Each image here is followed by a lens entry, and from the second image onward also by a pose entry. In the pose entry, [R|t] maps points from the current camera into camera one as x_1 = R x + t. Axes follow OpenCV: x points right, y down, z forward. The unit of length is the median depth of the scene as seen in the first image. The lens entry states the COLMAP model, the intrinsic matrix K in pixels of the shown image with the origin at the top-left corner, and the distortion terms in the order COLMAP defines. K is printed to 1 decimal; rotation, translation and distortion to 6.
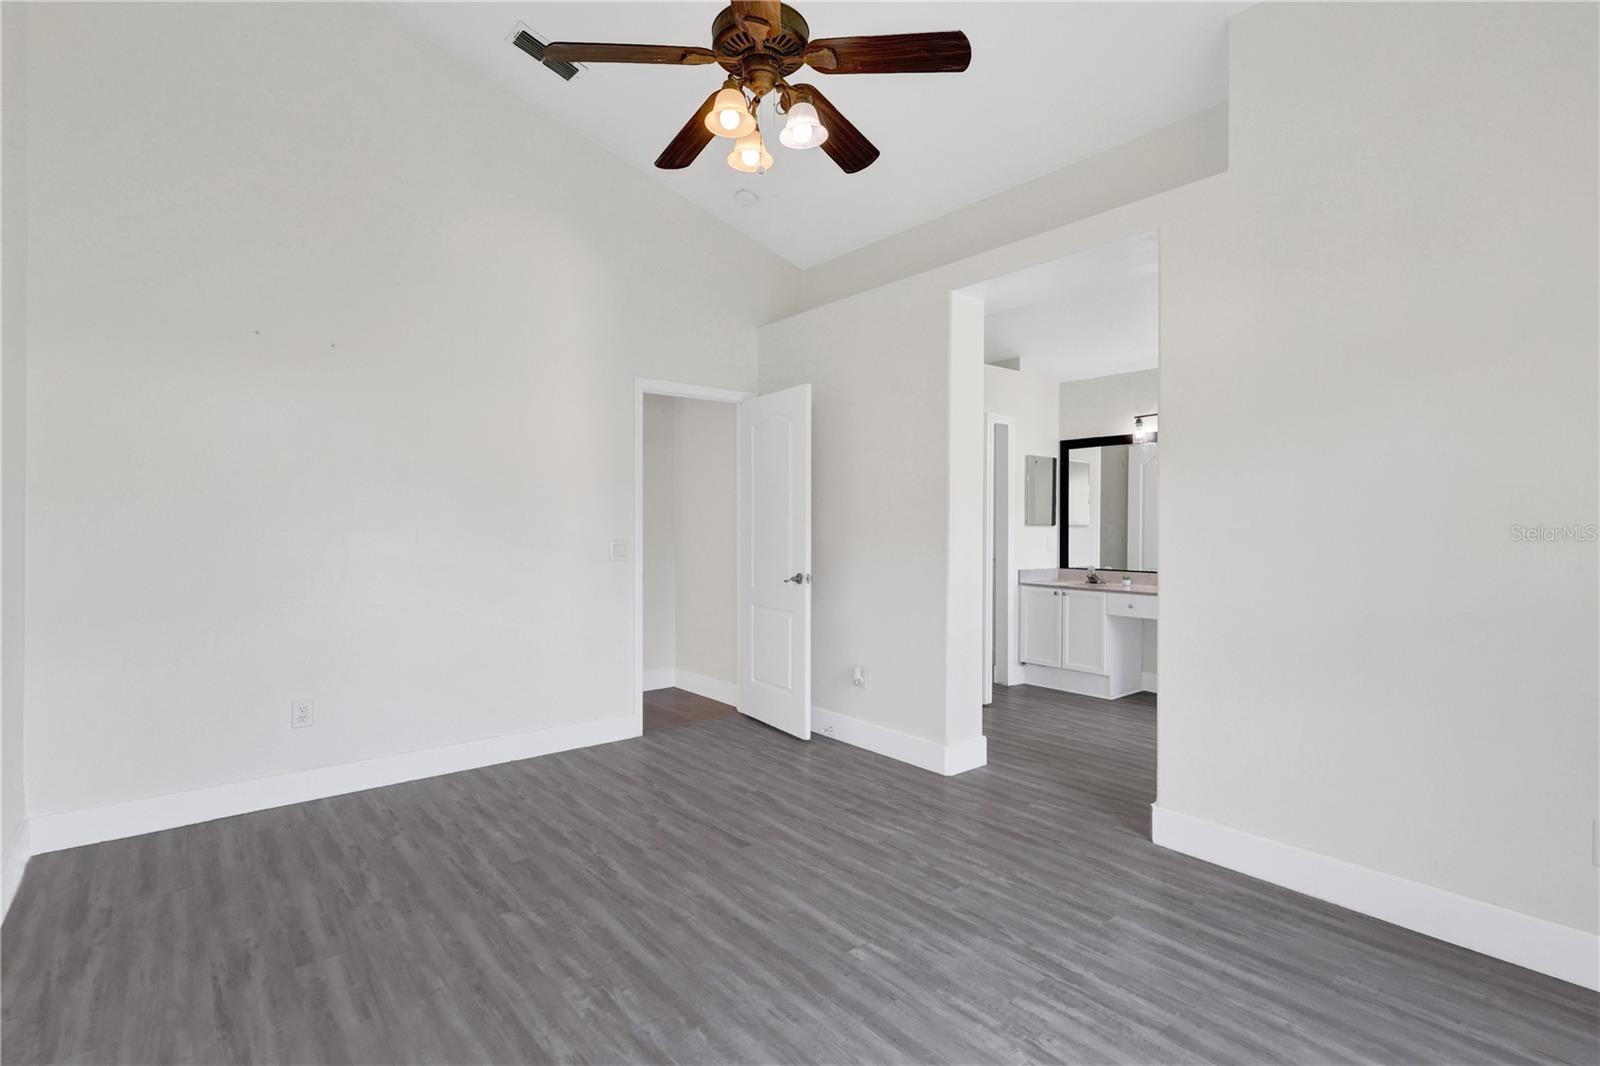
lens RADIAL K [[757.0, 0, 800.0], [0, 757.0, 533.0], [0, 0, 1]] dist [0.000859, -0.000261]
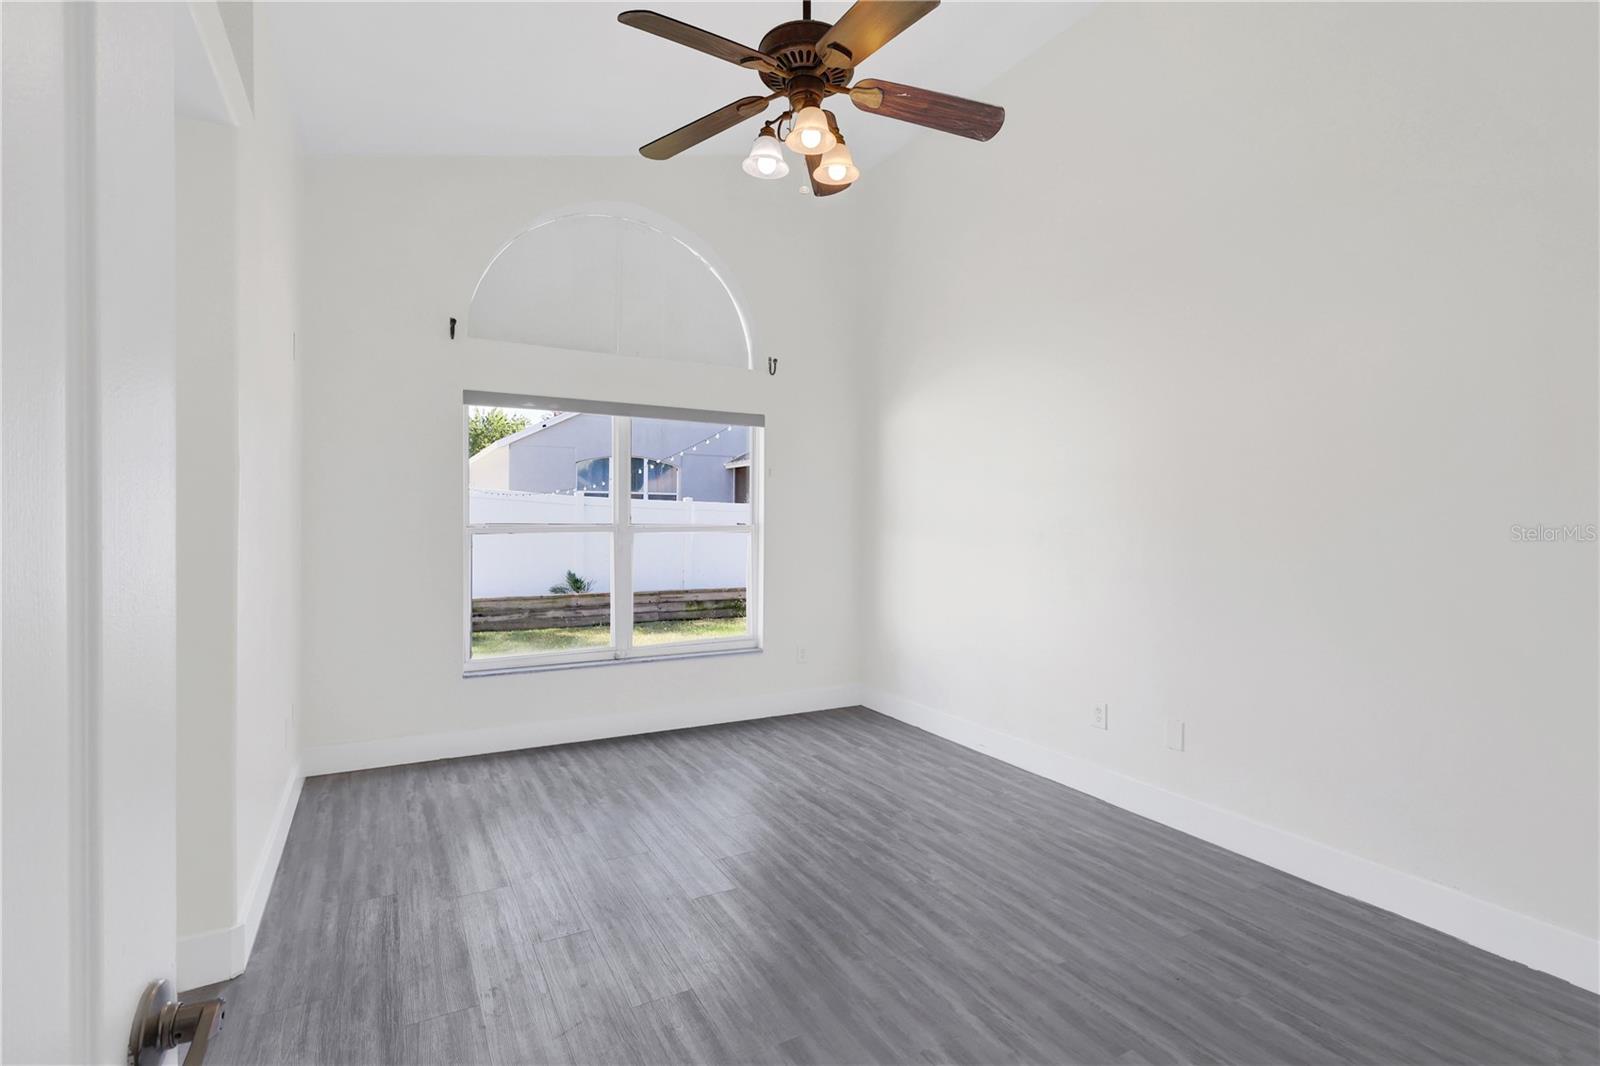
lens RADIAL K [[757.0, 0, 800.0], [0, 757.0, 533.0], [0, 0, 1]] dist [0.000859, -0.000261]
pose [[-0.982160, -0.014482, 0.187491, -0.246200], [-0.010425, 0.999690, 0.022605, -0.045720], [-0.187760, 0.020247, -0.982006, 2.034704]]
